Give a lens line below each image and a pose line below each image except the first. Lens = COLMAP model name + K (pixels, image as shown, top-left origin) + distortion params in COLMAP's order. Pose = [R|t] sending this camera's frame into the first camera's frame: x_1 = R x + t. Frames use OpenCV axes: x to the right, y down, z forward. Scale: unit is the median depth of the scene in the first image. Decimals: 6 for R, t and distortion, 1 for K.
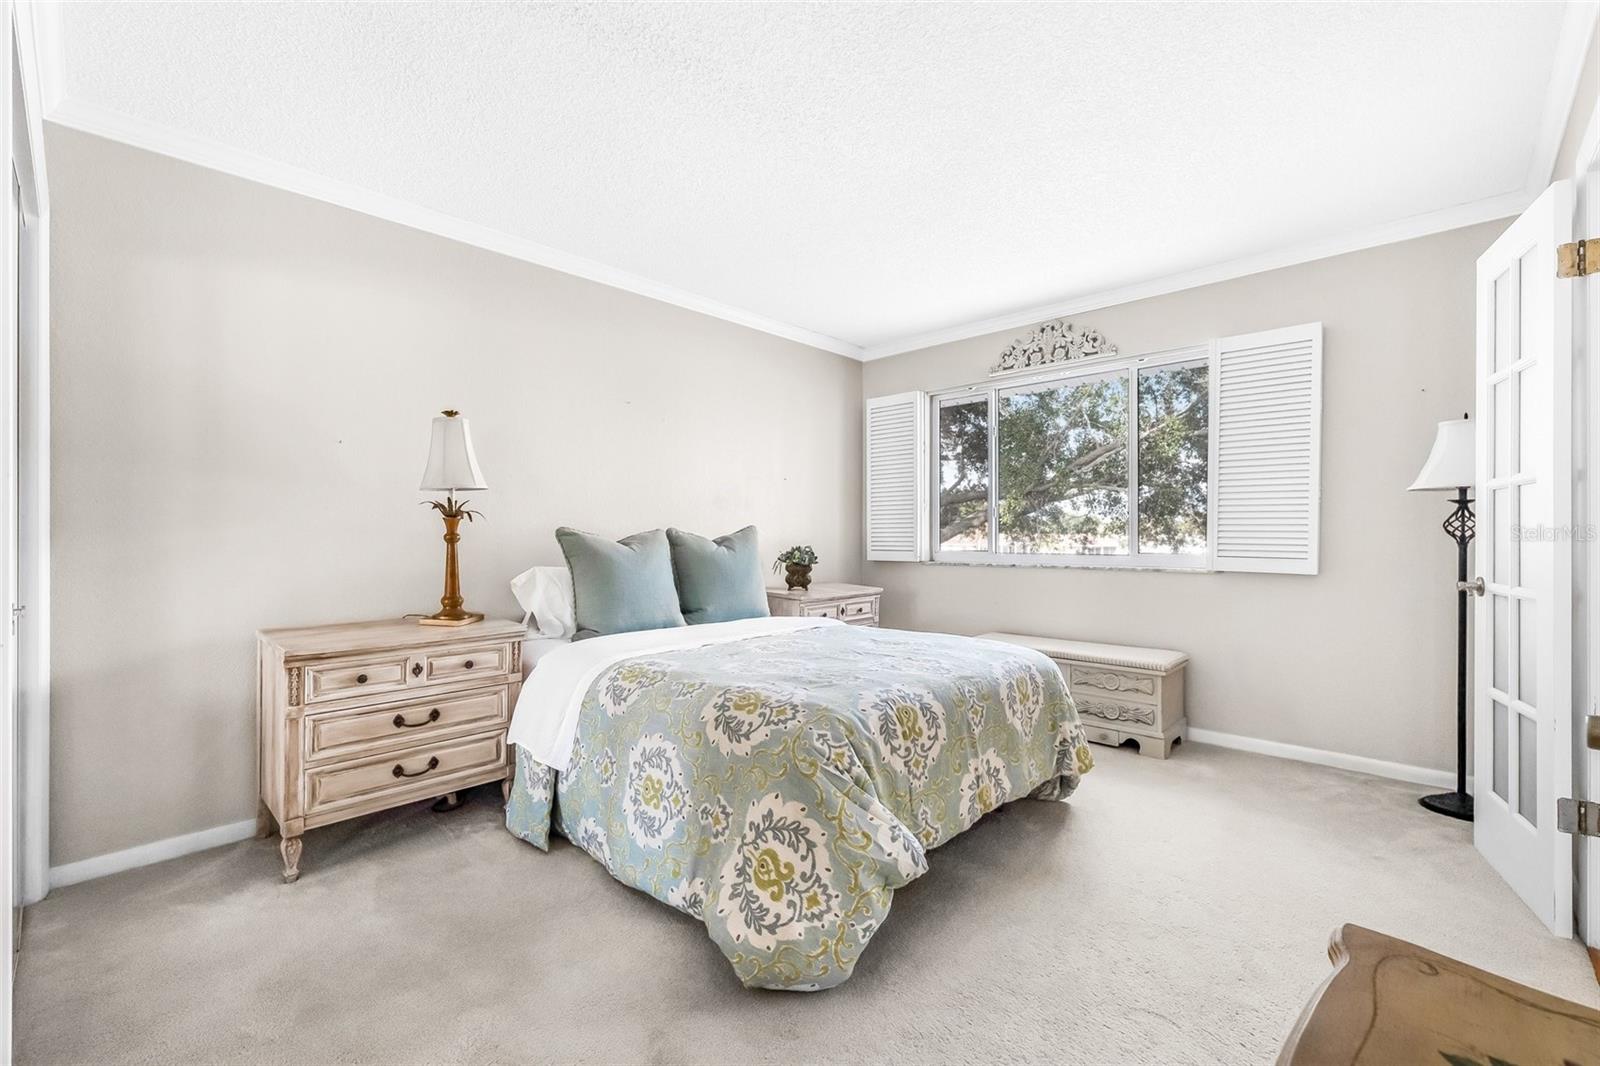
lens RADIAL K [[725.0, 0, 812.6], [0, 725.0, 528.9], [0, 0, 1]] dist [0.002792, -0.000398]
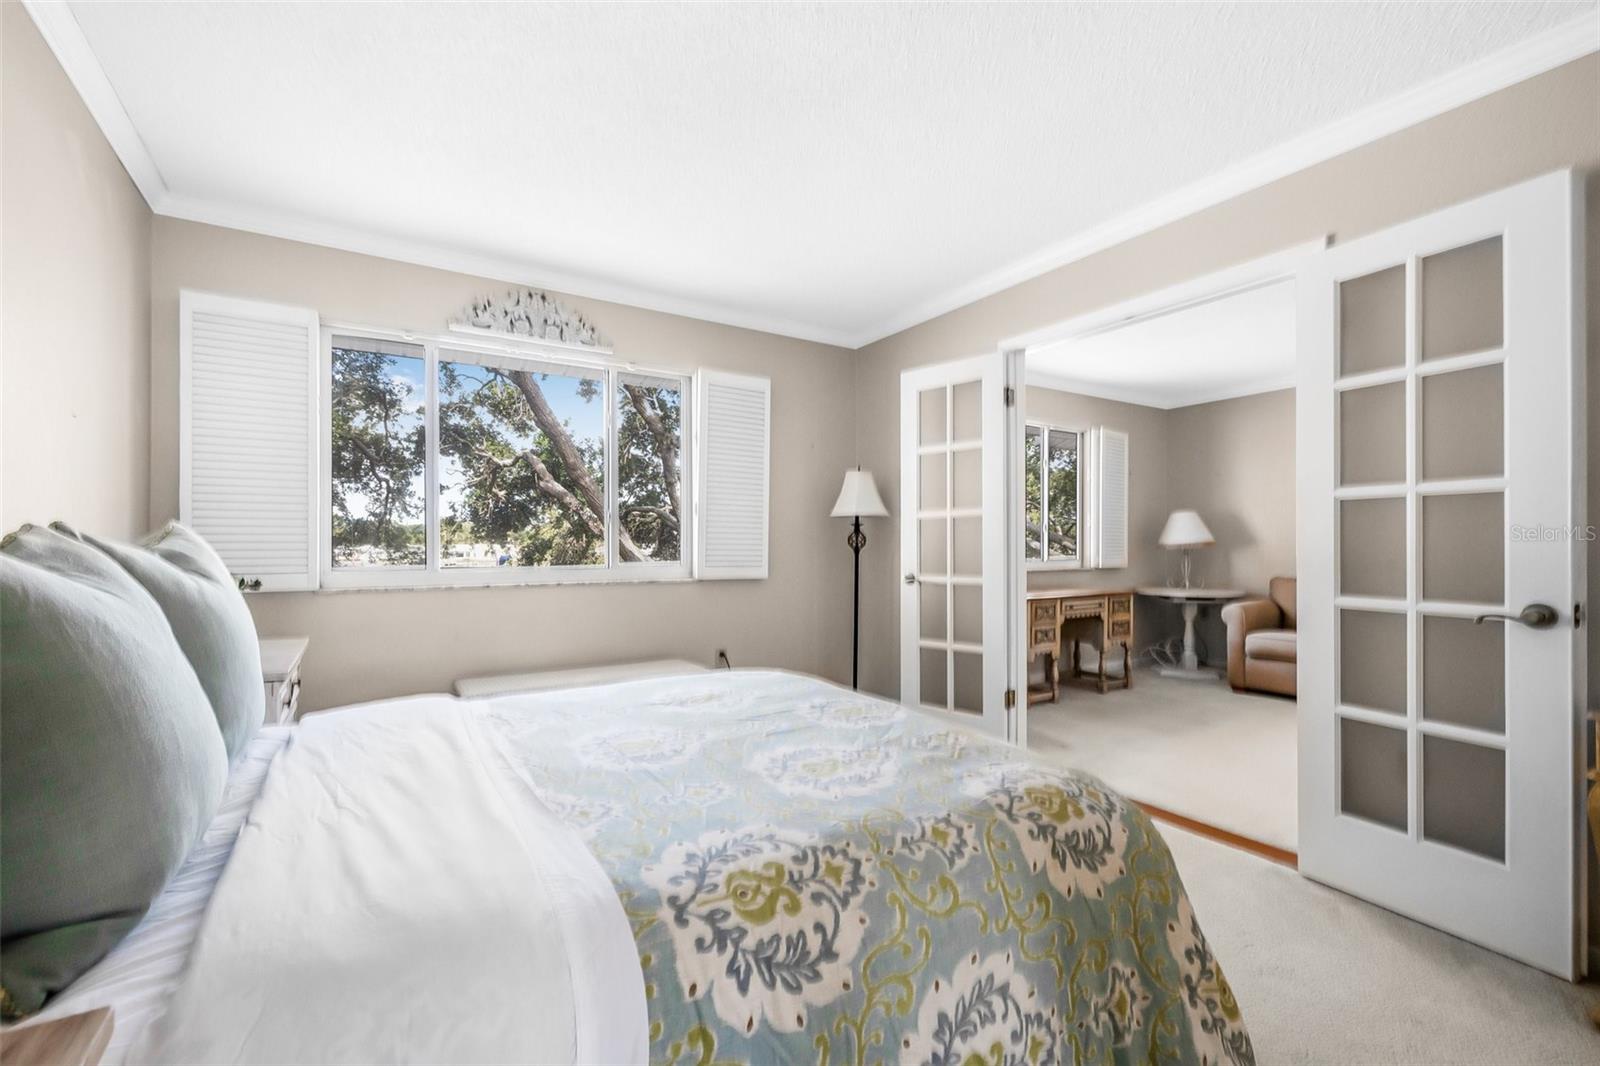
lens RADIAL K [[678.8, 0, 806.0], [0, 678.8, 545.9], [0, 0, 1]] dist [0.002270, -0.000464]
pose [[0.240312, 0.001600, 0.970694, -0.512381], [-0.003956, 0.999992, -0.000669, 0.010367], [-0.970688, -0.003679, 0.240316, 0.761385]]
